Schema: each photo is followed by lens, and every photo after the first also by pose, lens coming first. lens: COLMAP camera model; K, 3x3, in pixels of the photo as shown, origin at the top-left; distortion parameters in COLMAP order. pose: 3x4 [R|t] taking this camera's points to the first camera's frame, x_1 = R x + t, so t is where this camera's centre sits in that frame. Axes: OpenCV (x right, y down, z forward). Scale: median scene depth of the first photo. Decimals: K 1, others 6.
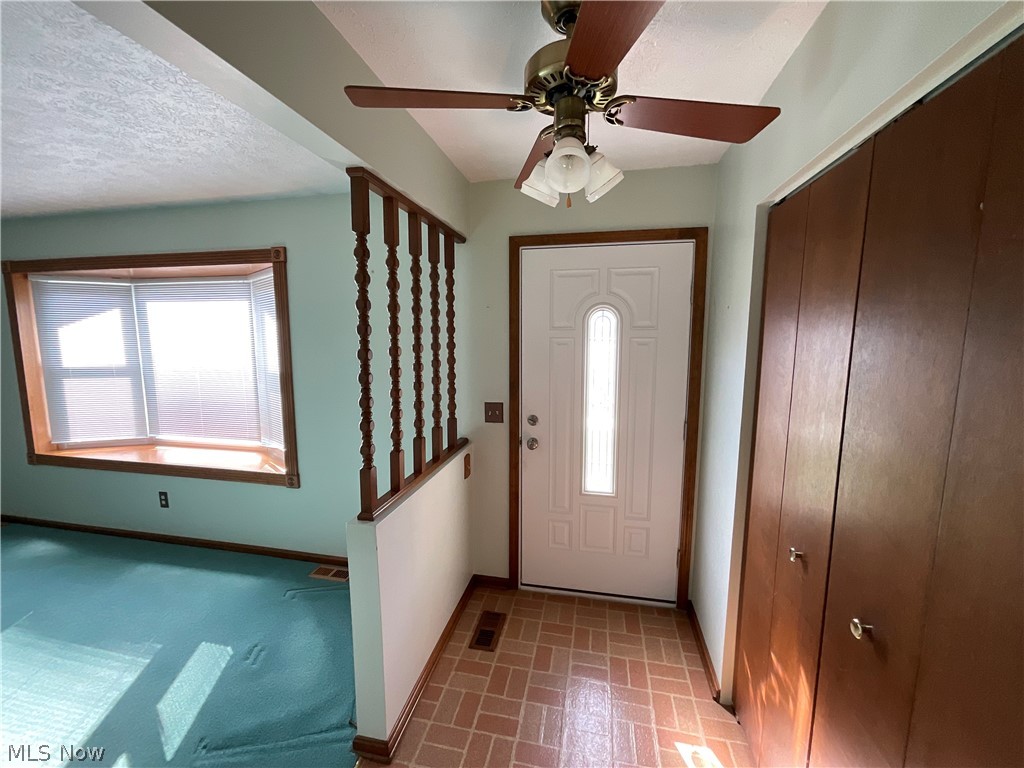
lens RADIAL K [[412.6, 0, 508.4], [0, 412.6, 383.6], [0, 0, 1]] dist [-0.002946, 0.000182]
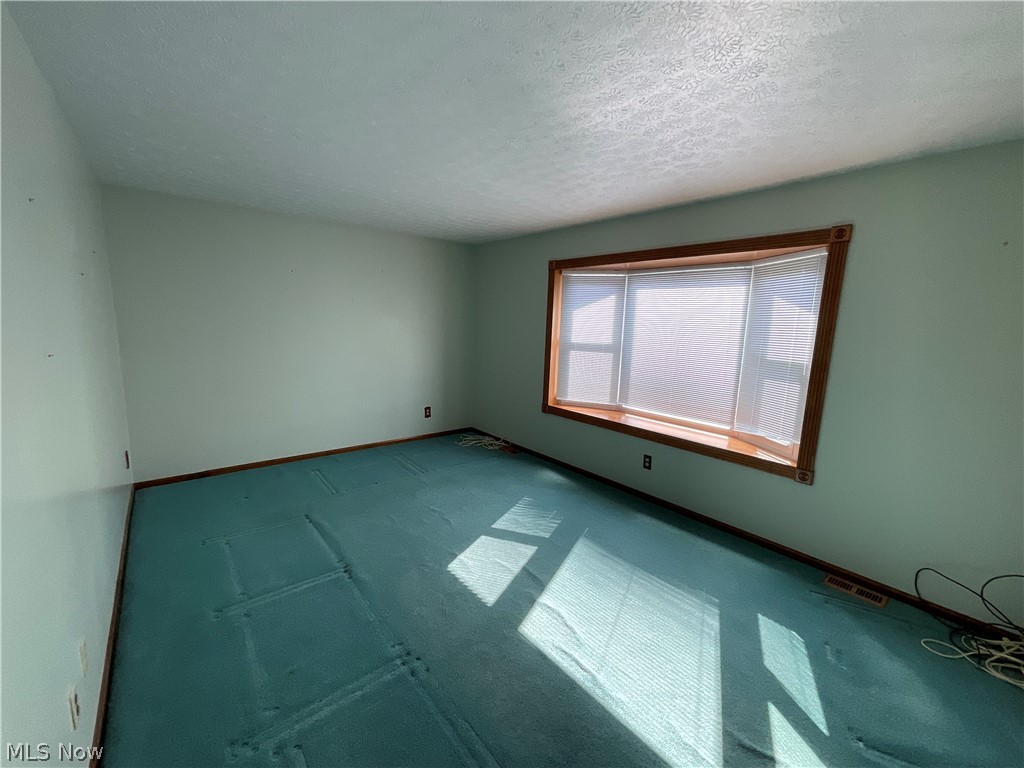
lens RADIAL K [[412.6, 0, 512.2], [0, 412.6, 384.2], [0, 0, 1]] dist [-0.002946, 0.000182]
pose [[0.788071, 0.119807, -0.603813, -0.448048], [-0.106113, 0.992634, 0.058462, 0.037324], [0.606369, 0.018000, 0.794979, -0.144213]]
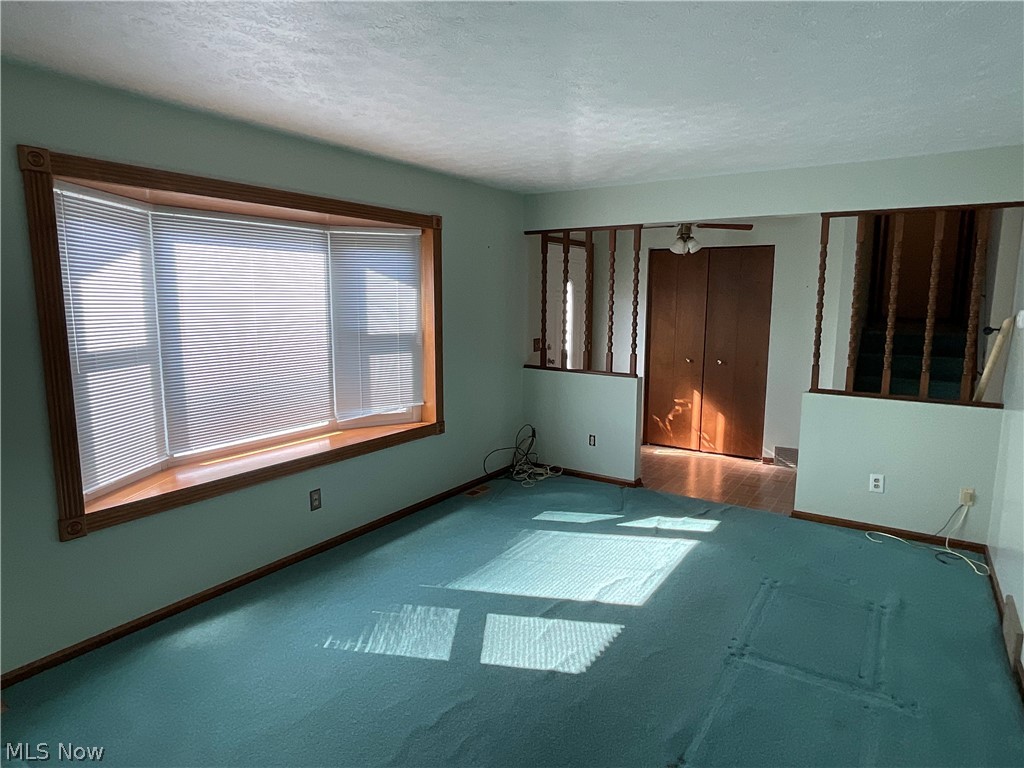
lens RADIAL K [[602.2, 0, 516.2], [0, 602.2, 381.3], [0, 0, 1]] dist [0.028142, 0.000036]
pose [[0.371821, -0.129531, 0.919223, -1.682767], [0.116999, 0.988860, 0.092019, -0.008771], [-0.920902, 0.073334, 0.382834, 0.165269]]
